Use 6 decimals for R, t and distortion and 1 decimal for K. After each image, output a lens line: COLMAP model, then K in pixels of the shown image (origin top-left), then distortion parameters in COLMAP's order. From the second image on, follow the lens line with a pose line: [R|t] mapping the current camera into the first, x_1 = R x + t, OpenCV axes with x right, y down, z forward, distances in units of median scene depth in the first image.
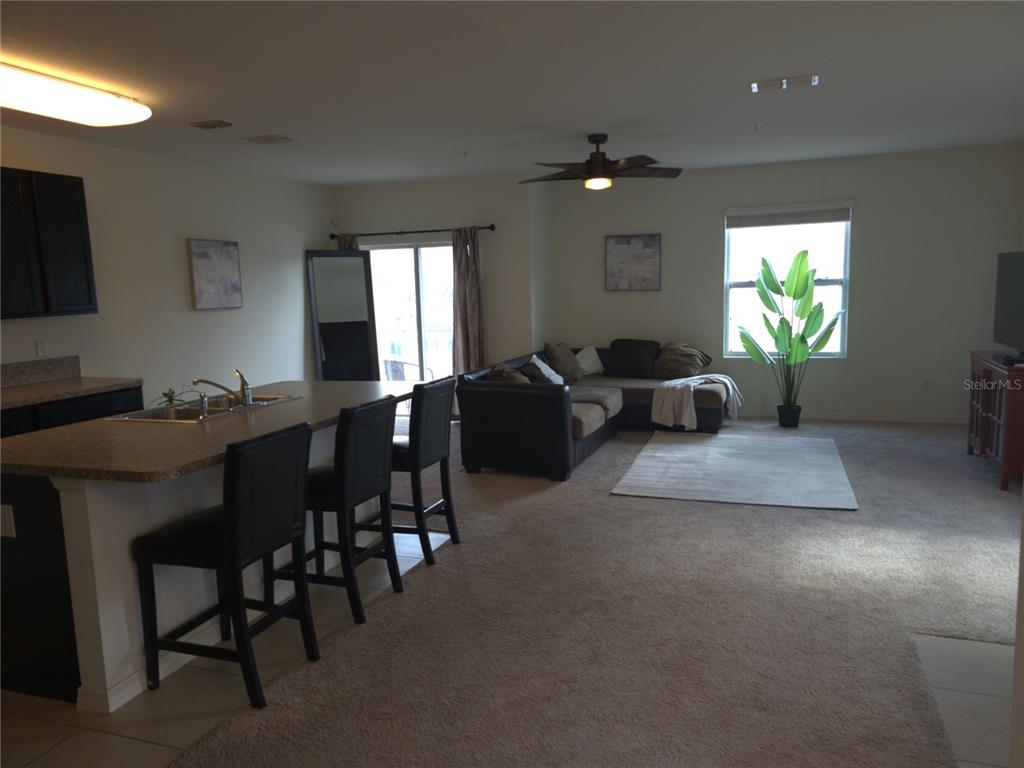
lens RADIAL K [[766.4, 0, 508.4], [0, 766.4, 387.7], [0, 0, 1]] dist [0.034633, -0.005022]
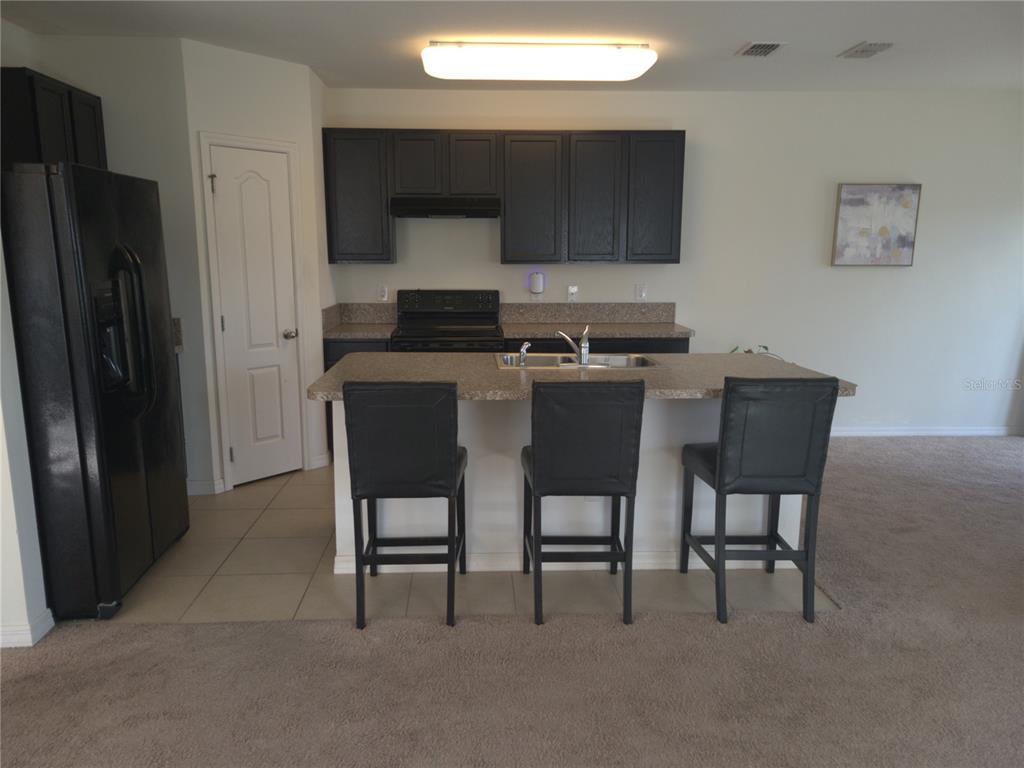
lens RADIAL K [[766.4, 0, 504.1], [0, 766.4, 394.2], [0, 0, 1]] dist [0.034633, -0.005022]
pose [[0.366807, 0.201370, -0.908242, 0.255716], [-0.139913, 0.977129, 0.160137, -0.040879], [0.919716, 0.068335, 0.386591, 0.285132]]
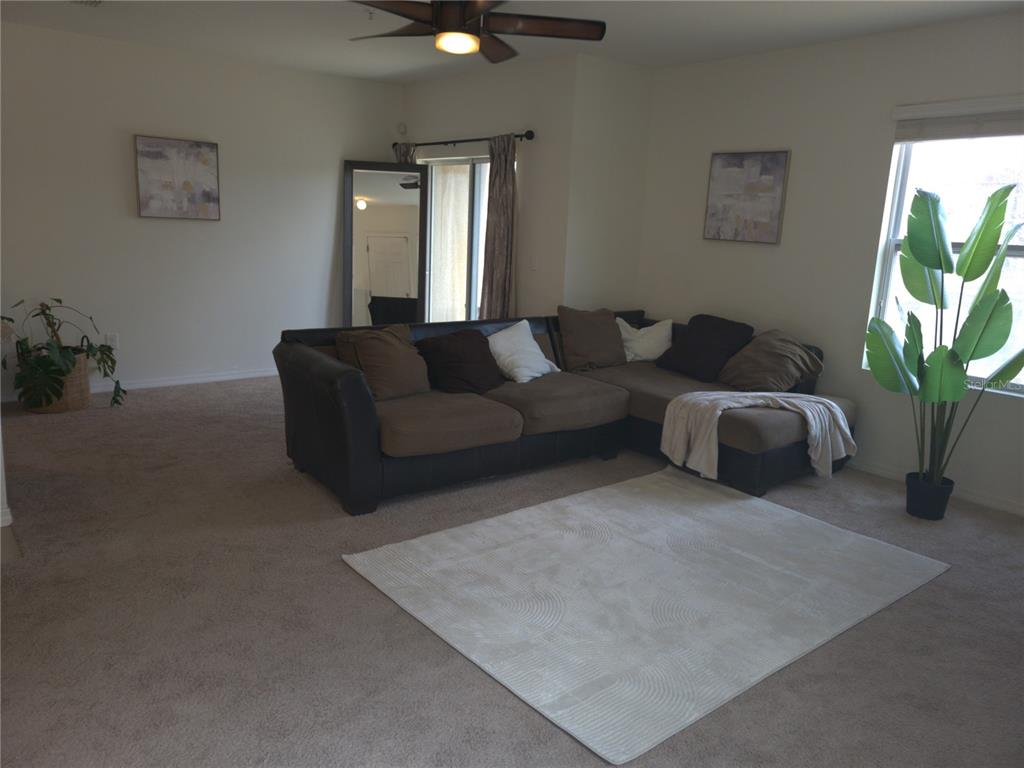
lens RADIAL K [[766.4, 0, 511.2], [0, 766.4, 380.7], [0, 0, 1]] dist [0.034633, -0.005022]
pose [[0.849780, 0.172975, -0.497950, 0.383937], [-0.138166, 0.984691, 0.106268, -0.061508], [0.508709, -0.021505, 0.860670, 0.396366]]
